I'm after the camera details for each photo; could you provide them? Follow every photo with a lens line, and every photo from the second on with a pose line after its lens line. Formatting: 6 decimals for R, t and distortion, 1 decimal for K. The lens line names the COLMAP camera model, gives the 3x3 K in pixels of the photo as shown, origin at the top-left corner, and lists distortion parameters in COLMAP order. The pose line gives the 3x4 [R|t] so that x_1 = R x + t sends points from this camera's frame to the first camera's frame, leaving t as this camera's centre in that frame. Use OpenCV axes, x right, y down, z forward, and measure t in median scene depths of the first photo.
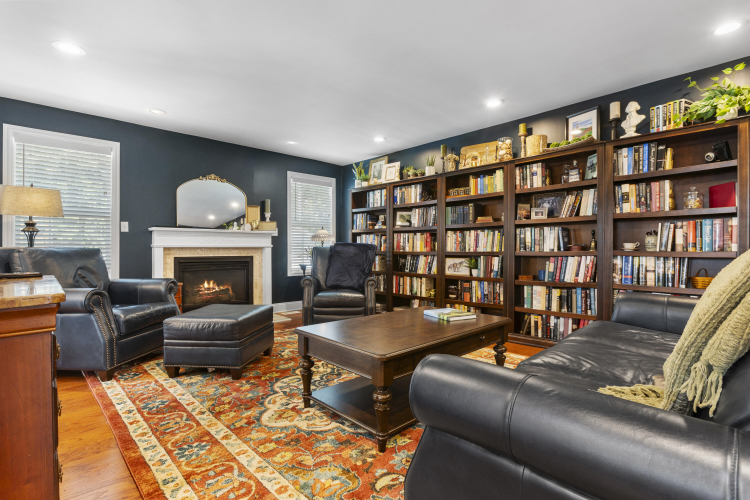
lens RADIAL K [[363.1, 0, 375.0], [0, 363.1, 246.5], [0, 0, 1]] dist [0.012146, 0.002359]
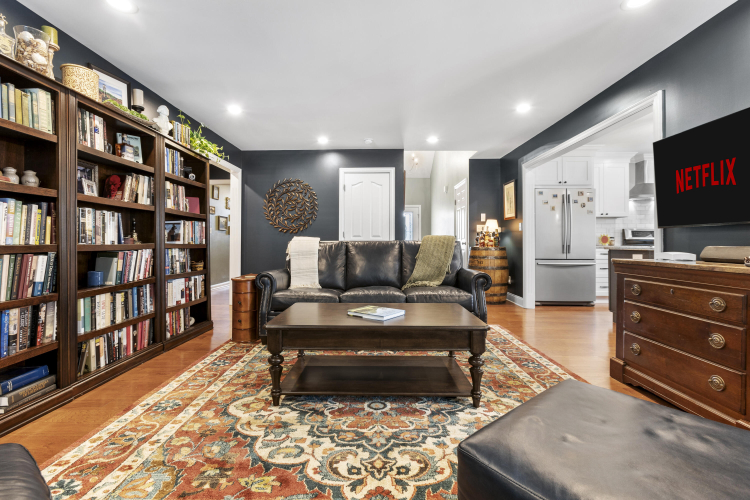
lens RADIAL K [[330.2, 0, 373.9], [0, 330.2, 241.8], [0, 0, 1]] dist [0.001431, 0.000186]
pose [[-0.709717, 0.008682, 0.704433, -0.379652], [-0.003212, 0.999874, -0.015559, 0.017478], [-0.704480, -0.013305, -0.709600, 1.129699]]
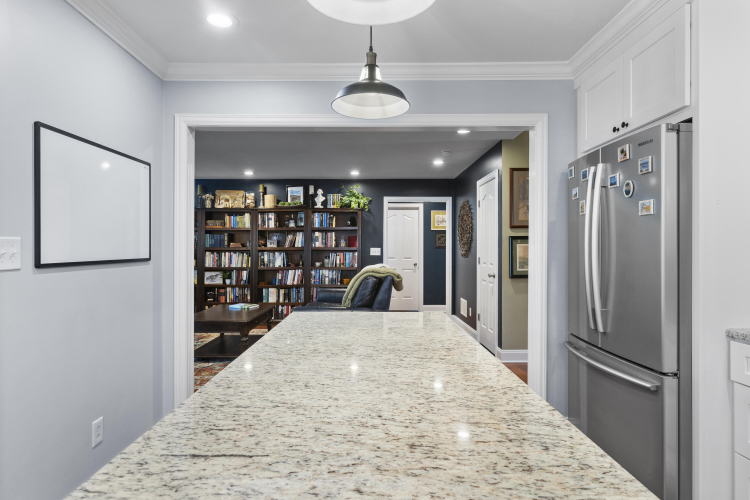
lens RADIAL K [[446.3, 0, 374.3], [0, 446.3, 249.4], [0, 0, 1]] dist [-0.003212, -0.000197]
pose [[0.690748, 0.004258, 0.723084, -0.714862], [-0.011615, 0.999919, 0.005208, -0.084922], [-0.723003, -0.011996, 0.690741, -0.748089]]
